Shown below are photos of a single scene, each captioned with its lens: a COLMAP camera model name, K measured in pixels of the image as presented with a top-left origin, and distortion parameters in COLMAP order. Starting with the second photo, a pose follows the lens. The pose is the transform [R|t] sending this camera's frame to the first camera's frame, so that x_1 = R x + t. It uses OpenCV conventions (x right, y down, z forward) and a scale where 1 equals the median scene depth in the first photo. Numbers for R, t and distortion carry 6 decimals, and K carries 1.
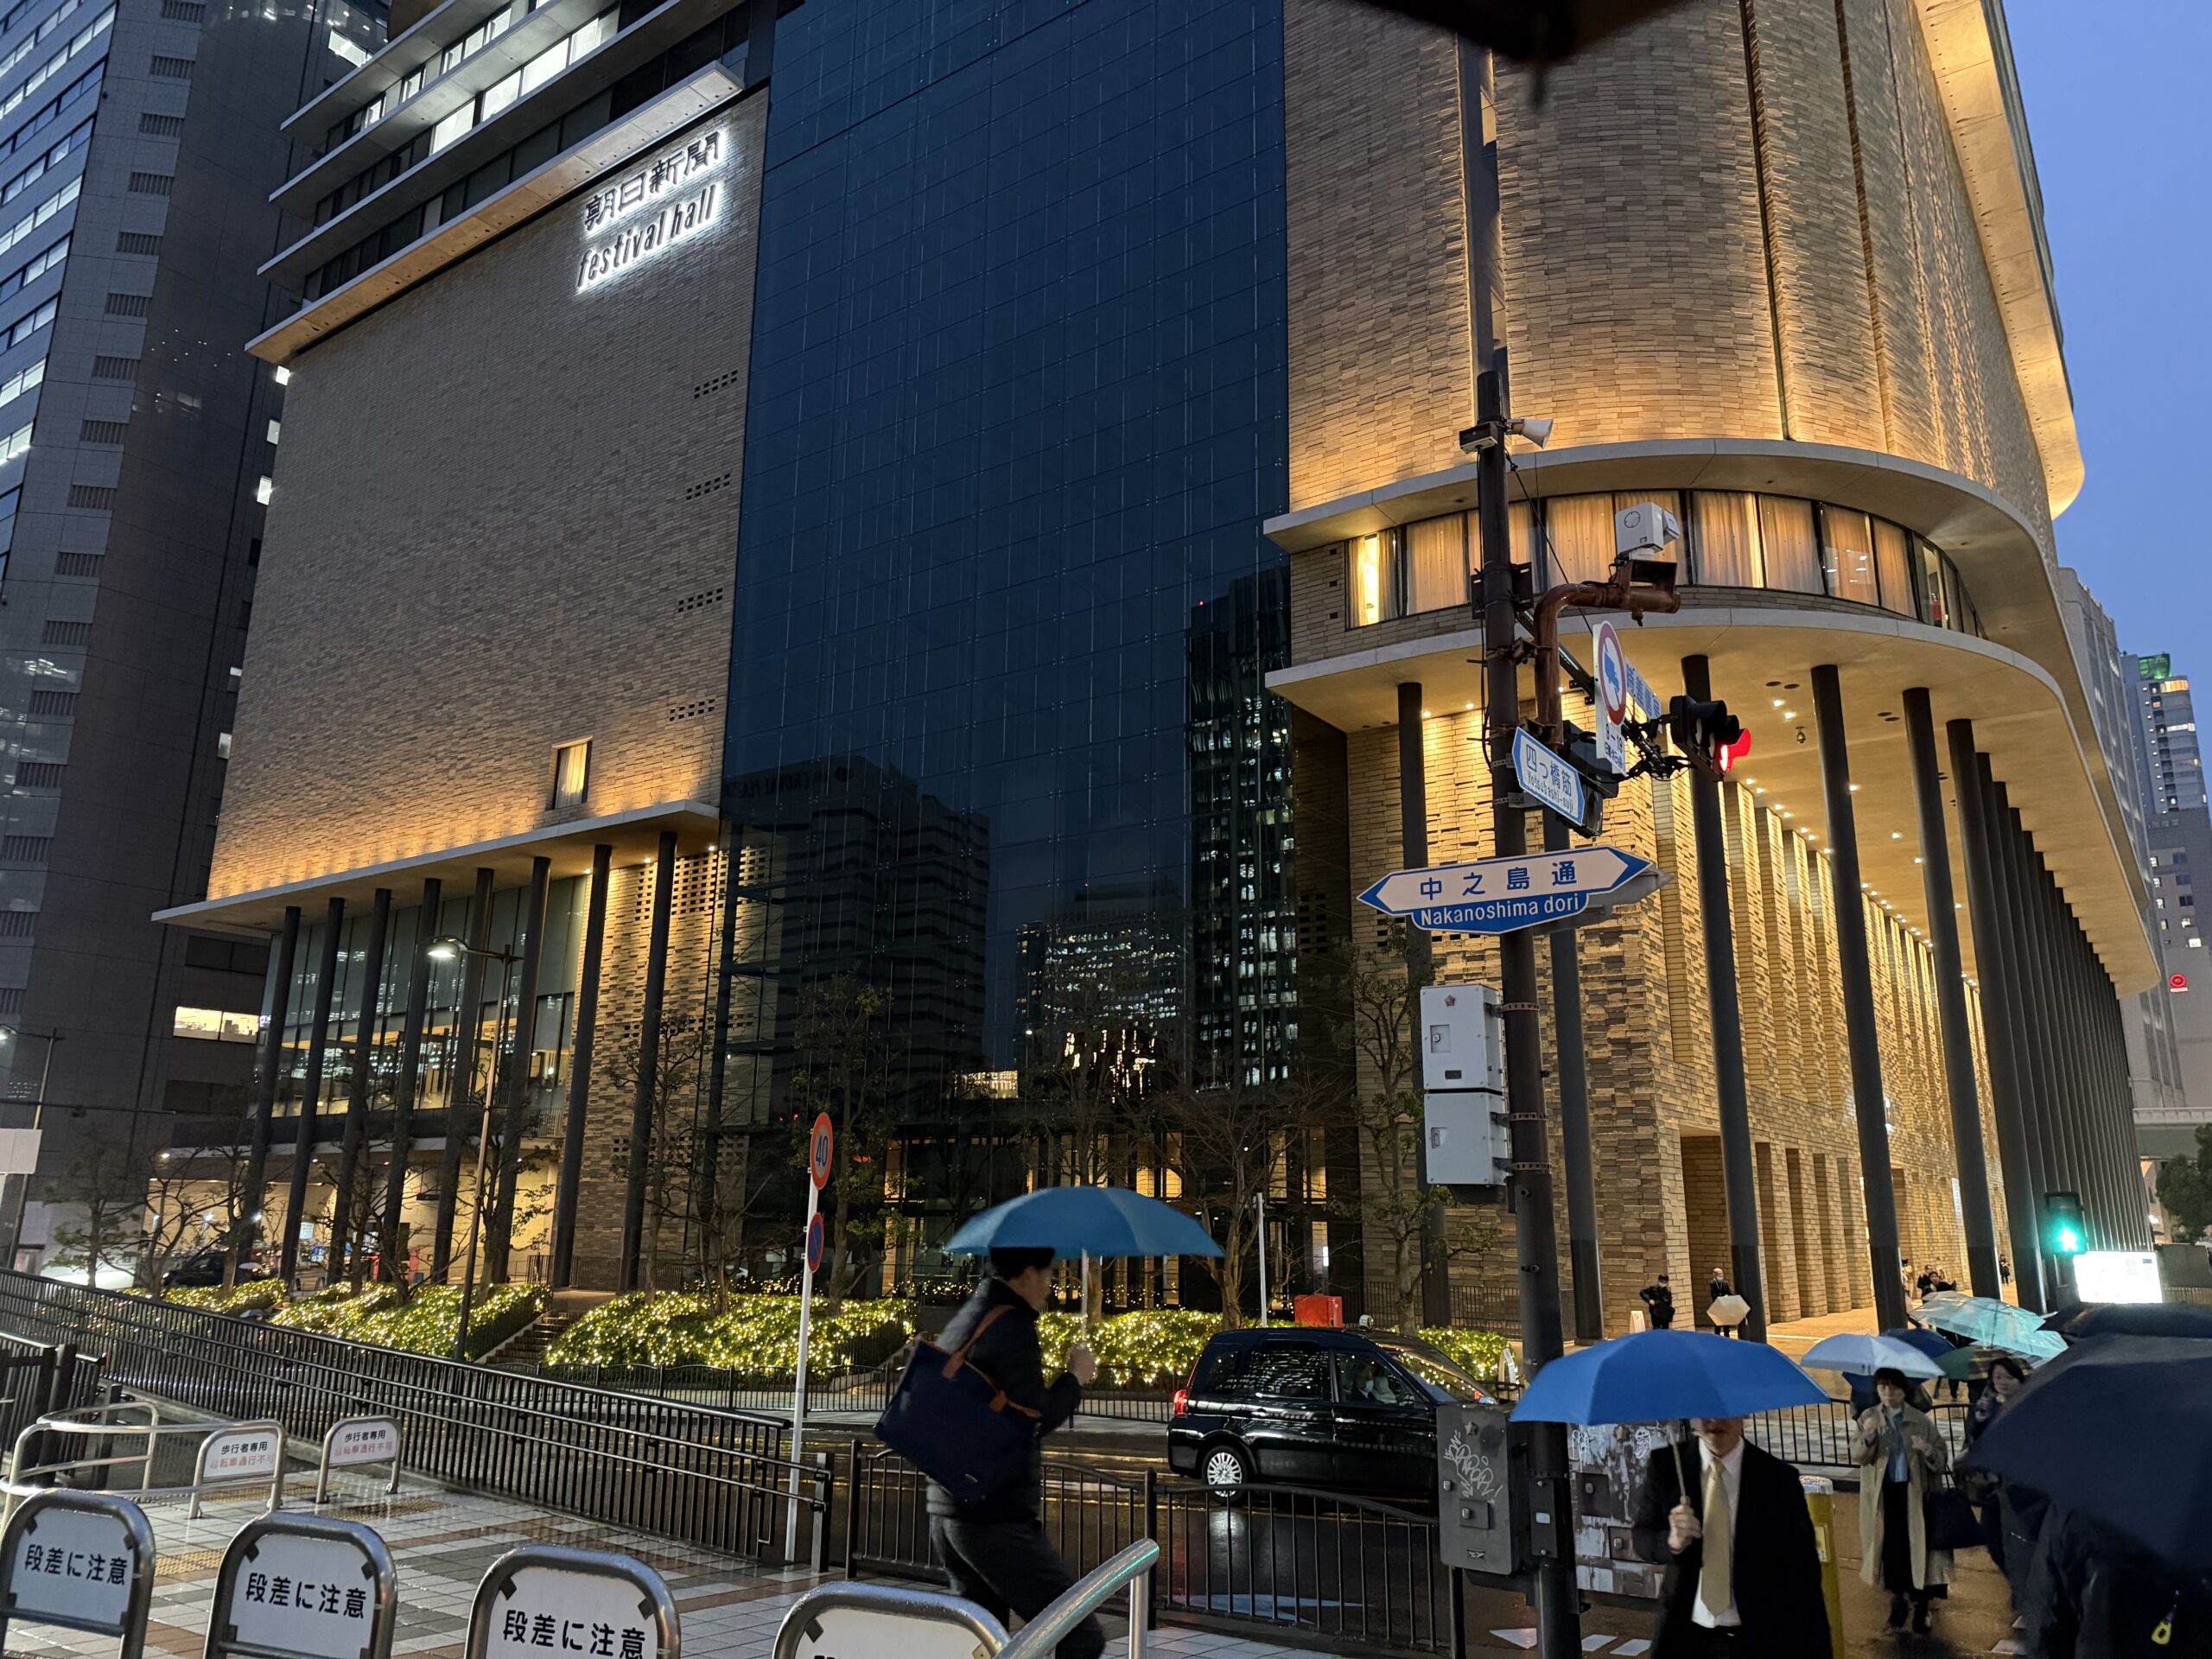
lens RADIAL K [[1560.2, 0, 1101.5], [0, 1560.2, 831.3], [0, 0, 1]] dist [0.021488, -0.014461]
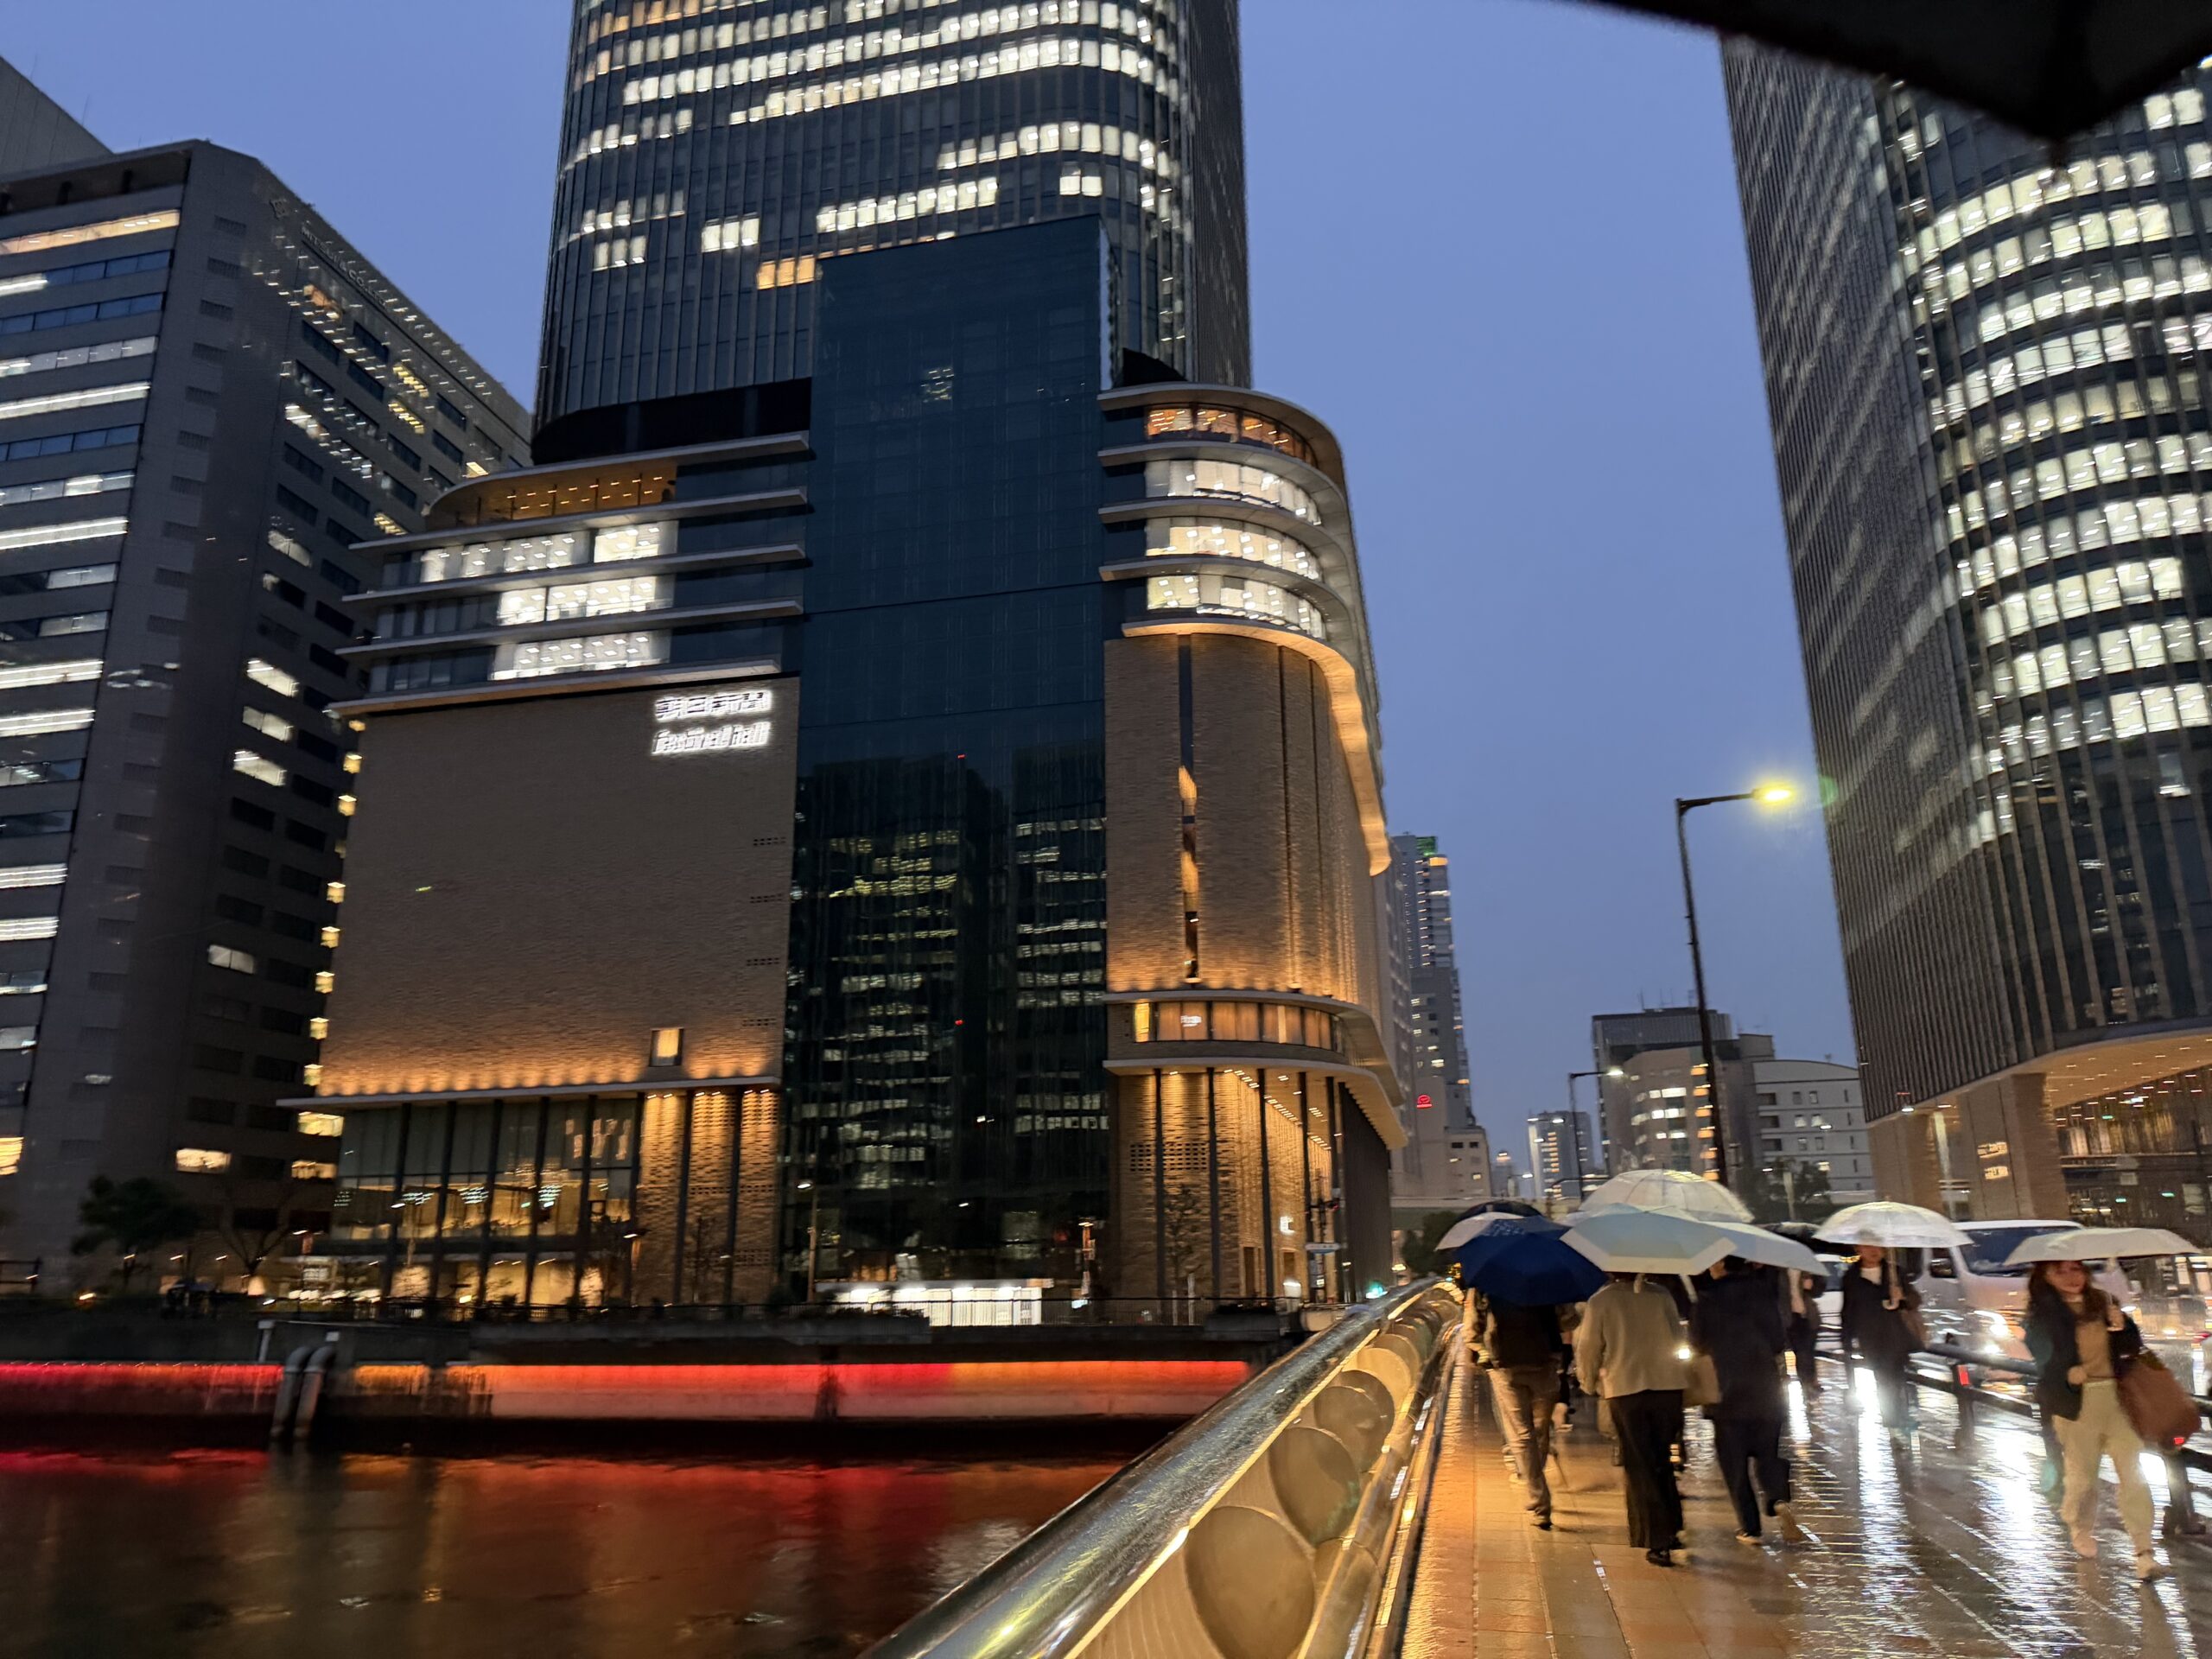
lens RADIAL K [[1560.2, 0, 1108.5], [0, 1560.2, 830.5], [0, 0, 1]] dist [0.021488, -0.014461]
pose [[0.922068, 0.081034, 0.378450, -0.590866], [-0.069052, 0.996591, -0.045150, -0.247531], [-0.380819, 0.015499, 0.924520, -0.897944]]
